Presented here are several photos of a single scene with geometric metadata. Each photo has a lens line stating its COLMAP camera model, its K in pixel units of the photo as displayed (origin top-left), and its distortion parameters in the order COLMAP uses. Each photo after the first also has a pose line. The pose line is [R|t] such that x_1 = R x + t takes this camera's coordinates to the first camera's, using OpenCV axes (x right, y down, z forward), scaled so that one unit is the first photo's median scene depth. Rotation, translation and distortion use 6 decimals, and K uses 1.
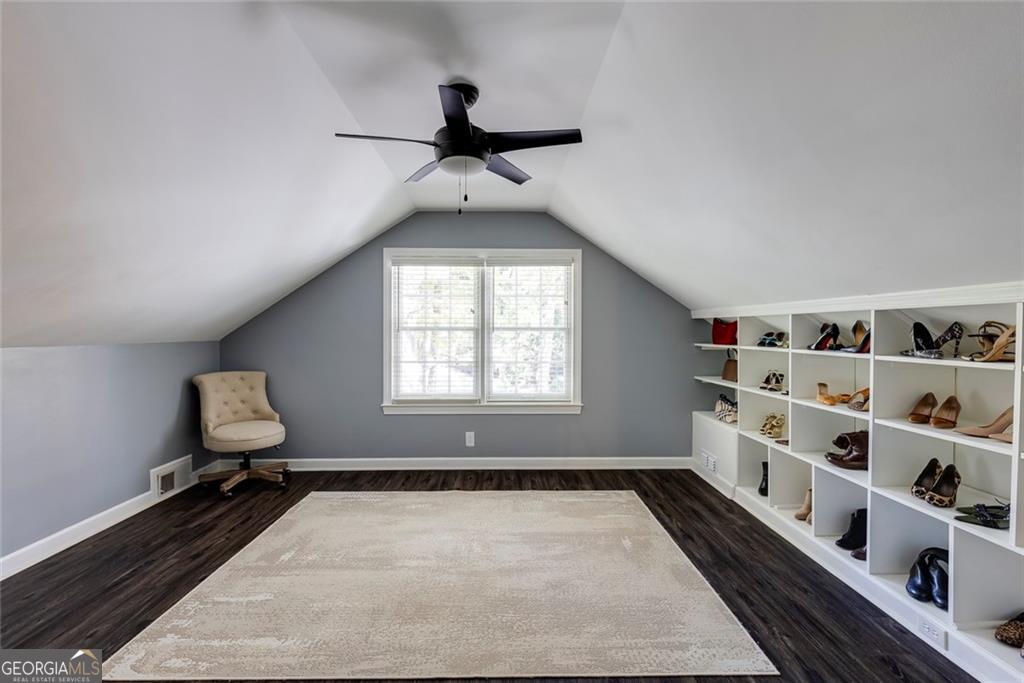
lens RADIAL K [[458.0, 0, 508.6], [0, 458.0, 341.7], [0, 0, 1]] dist [0.001310, 0.000245]
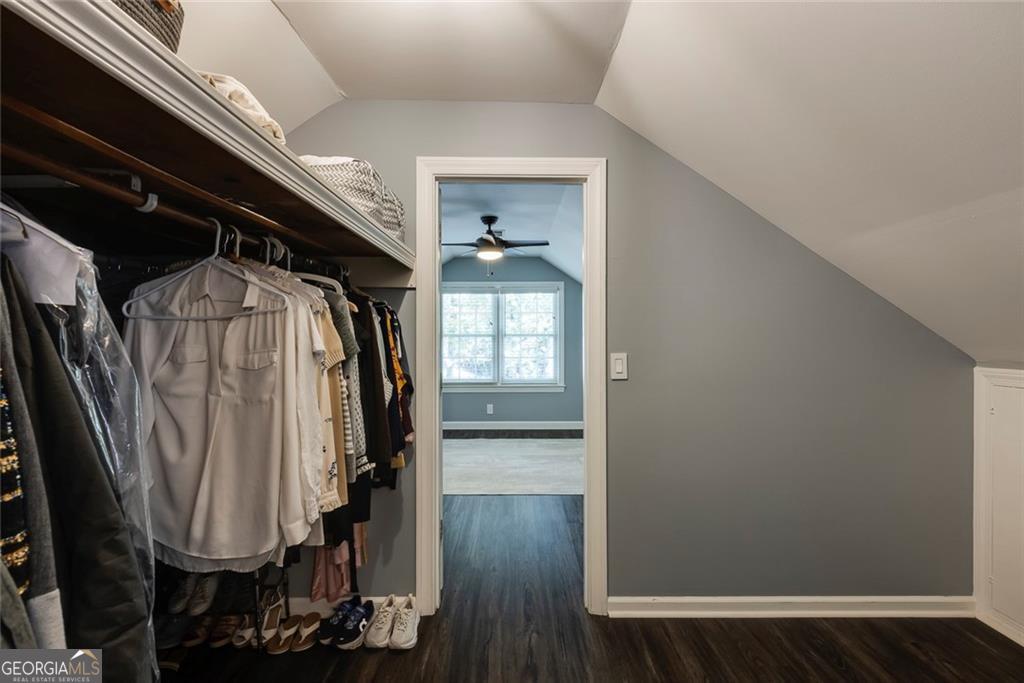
lens RADIAL K [[458.0, 0, 510.9], [0, 458.0, 341.5], [0, 0, 1]] dist [0.001310, 0.000245]
pose [[0.999825, -0.006121, -0.017674, 0.011621], [0.005903, 0.999907, -0.012331, 0.010578], [0.017748, 0.012225, 0.999768, -0.494013]]
